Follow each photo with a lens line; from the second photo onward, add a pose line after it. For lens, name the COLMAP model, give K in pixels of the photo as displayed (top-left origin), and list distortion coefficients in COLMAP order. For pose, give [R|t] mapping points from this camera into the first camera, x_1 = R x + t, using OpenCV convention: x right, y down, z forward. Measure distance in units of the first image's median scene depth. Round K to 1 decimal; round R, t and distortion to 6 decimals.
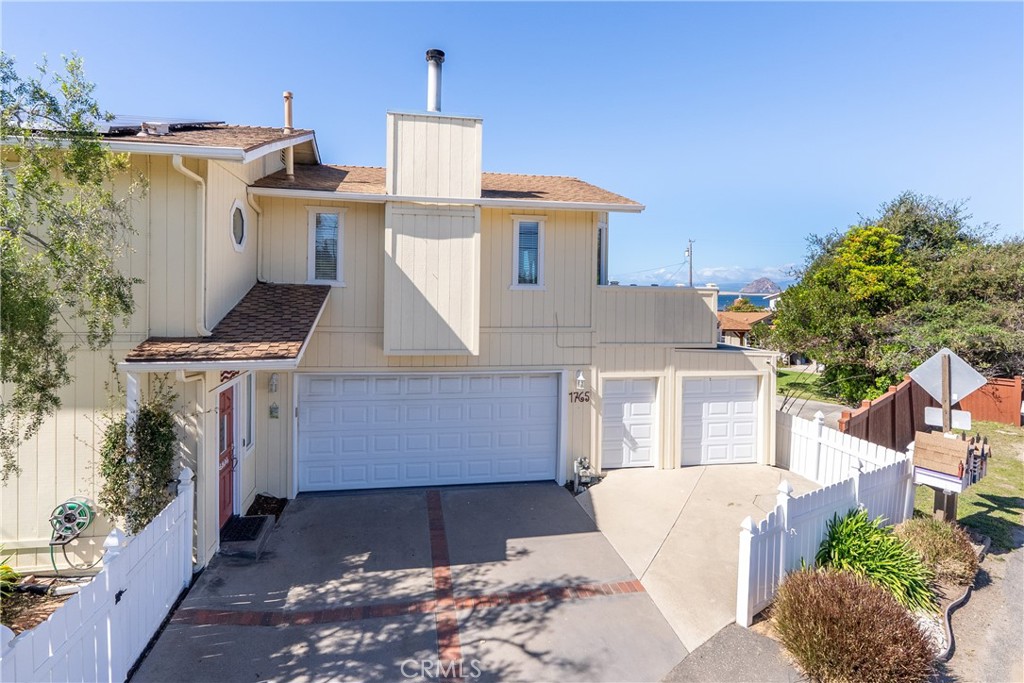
lens RADIAL K [[525.2, 0, 494.6], [0, 525.2, 299.2], [0, 0, 1]] dist [-0.005711, -0.000082]
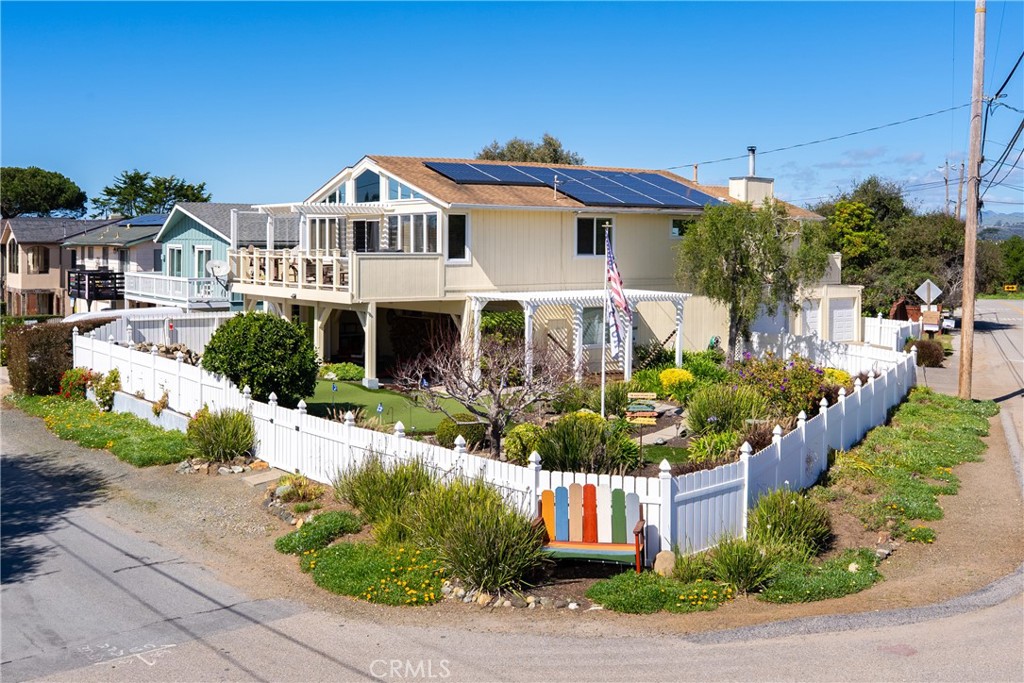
lens RADIAL K [[1104.0, 0, 511.7], [0, 1104.0, 257.4], [0, 0, 1]] dist [-0.006272, -0.008399]
pose [[0.898456, -0.015087, 0.438803, -1.413540], [0.013742, 0.999886, 0.006241, -0.029550], [-0.438848, 0.000423, 0.898561, -1.244536]]
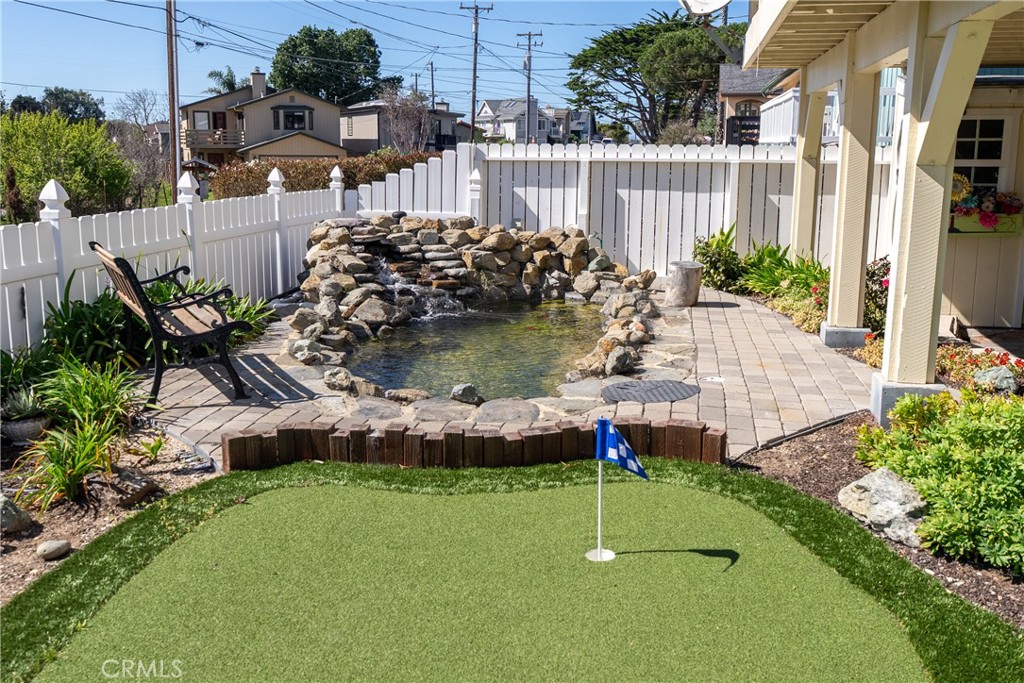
lens RADIAL K [[999.9, 0, 514.6], [0, 999.9, 340.5], [0, 0, 1]] dist [0.006065, -0.005086]
pose [[0.939308, 0.060297, -0.337734, -0.961338], [-0.002231, 0.985487, 0.169736, 0.081804], [0.343067, -0.158681, 0.925811, 0.078660]]
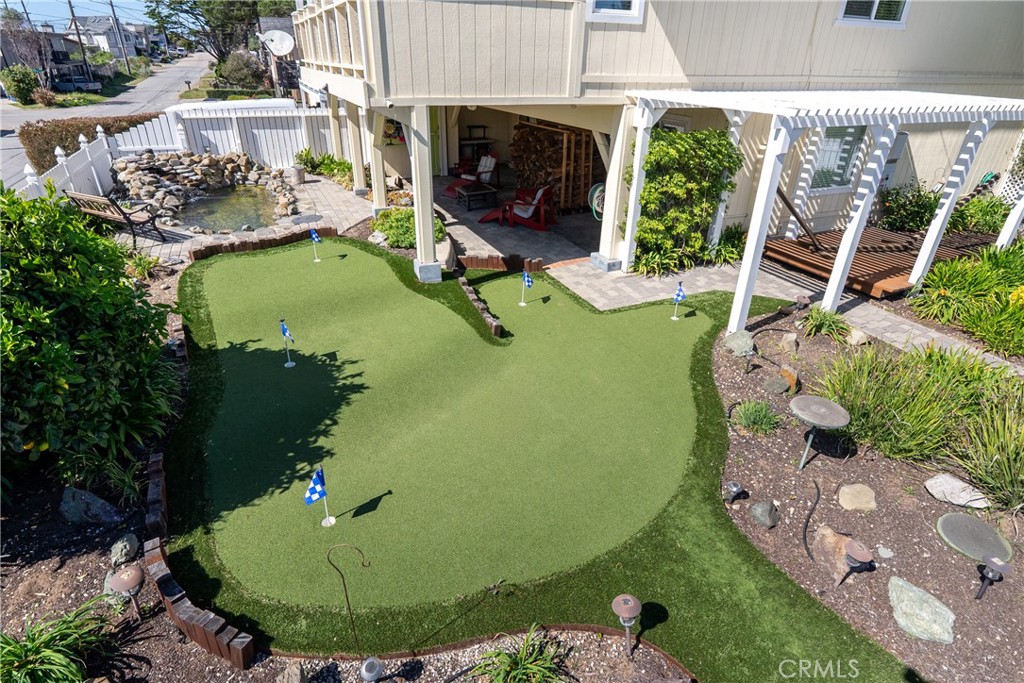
lens RADIAL K [[548.7, 0, 511.5], [0, 548.7, 338.5], [0, 0, 1]] dist [-0.002682, 0.000039]
pose [[0.971701, -0.103503, 0.212333, -0.955734], [-0.002445, 0.894437, 0.447188, 0.014793], [-0.236203, -0.435052, 0.868871, -0.184212]]
